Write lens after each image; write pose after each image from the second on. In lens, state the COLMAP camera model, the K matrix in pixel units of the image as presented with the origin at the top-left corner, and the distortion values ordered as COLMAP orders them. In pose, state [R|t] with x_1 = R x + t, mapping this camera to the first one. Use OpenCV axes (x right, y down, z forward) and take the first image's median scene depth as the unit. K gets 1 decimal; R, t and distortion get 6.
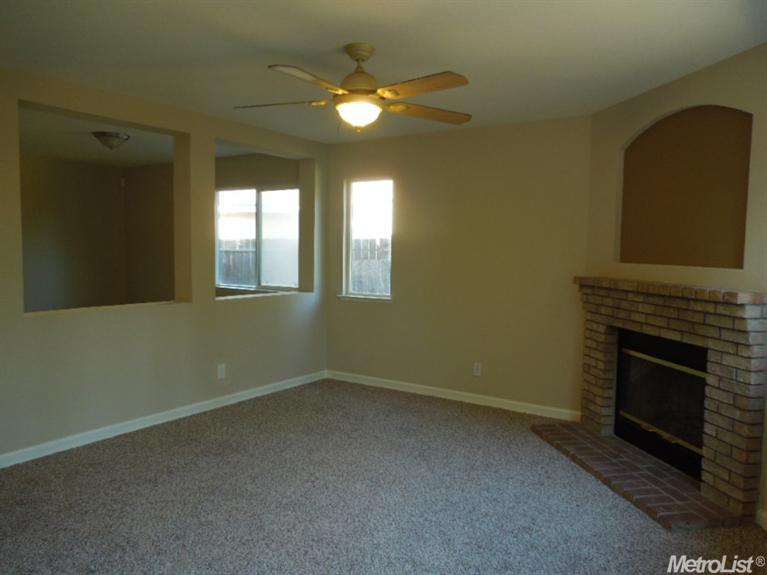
lens RADIAL K [[584.3, 0, 383.5], [0, 584.3, 287.5], [0, 0, 1]] dist [0.003203, 0.001490]
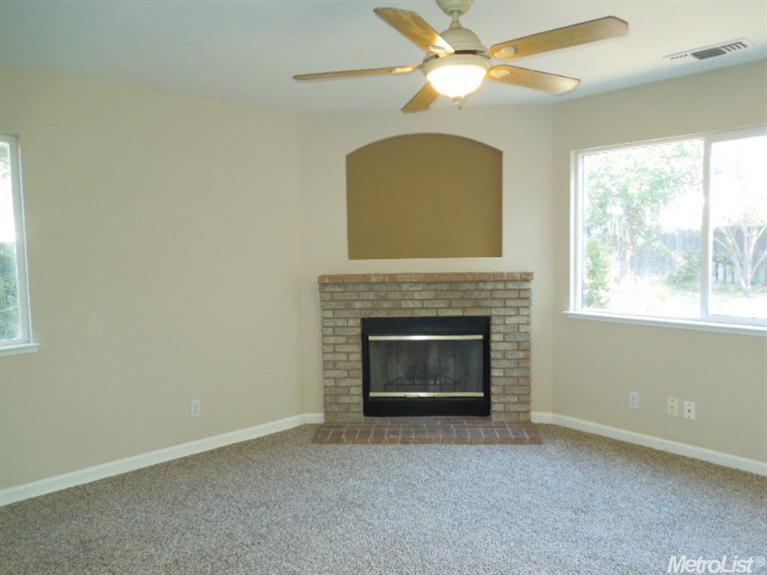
lens RADIAL K [[584.3, 0, 383.5], [0, 584.3, 287.5], [0, 0, 1]] dist [0.003203, 0.001490]
pose [[0.240759, -0.093951, 0.966027, -0.747165], [0.091794, 0.993047, 0.073701, -0.077889], [-0.966234, 0.070931, 0.247710, 0.804095]]
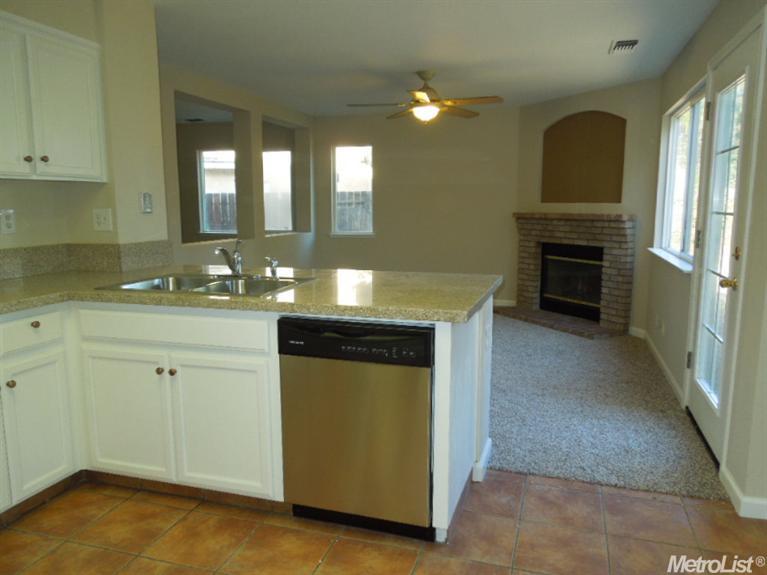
lens RADIAL K [[584.3, 0, 383.5], [0, 584.3, 287.5], [0, 0, 1]] dist [0.003203, 0.001490]
pose [[0.956367, -0.059536, 0.286039, -0.578239], [0.036867, 0.995784, 0.083995, 0.045655], [-0.289834, -0.069785, 0.954529, -0.509638]]
